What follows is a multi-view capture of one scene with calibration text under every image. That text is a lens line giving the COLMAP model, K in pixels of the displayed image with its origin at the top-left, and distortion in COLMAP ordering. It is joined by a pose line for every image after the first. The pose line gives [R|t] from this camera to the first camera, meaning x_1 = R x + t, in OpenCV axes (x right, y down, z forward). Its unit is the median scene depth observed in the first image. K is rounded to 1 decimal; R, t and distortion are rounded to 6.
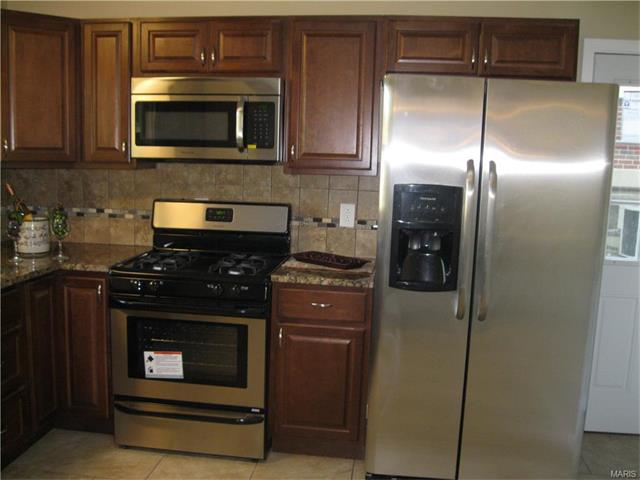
lens RADIAL K [[650.7, 0, 297.1], [0, 650.7, 241.3], [0, 0, 1]] dist [-0.101570, 0.013172]
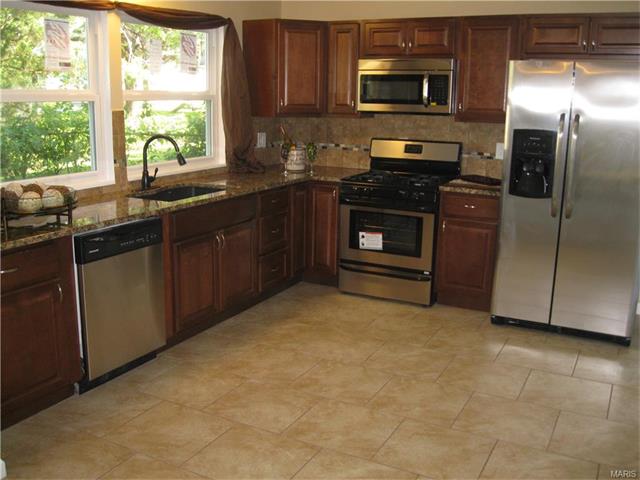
lens RADIAL K [[650.7, 0, 297.1], [0, 650.7, 241.3], [0, 0, 1]] dist [-0.101570, 0.013172]
pose [[0.934613, 0.063692, -0.349918, 0.181577], [-0.034756, 0.995481, 0.088367, 0.053783], [0.353965, -0.070428, 0.932603, -0.554491]]
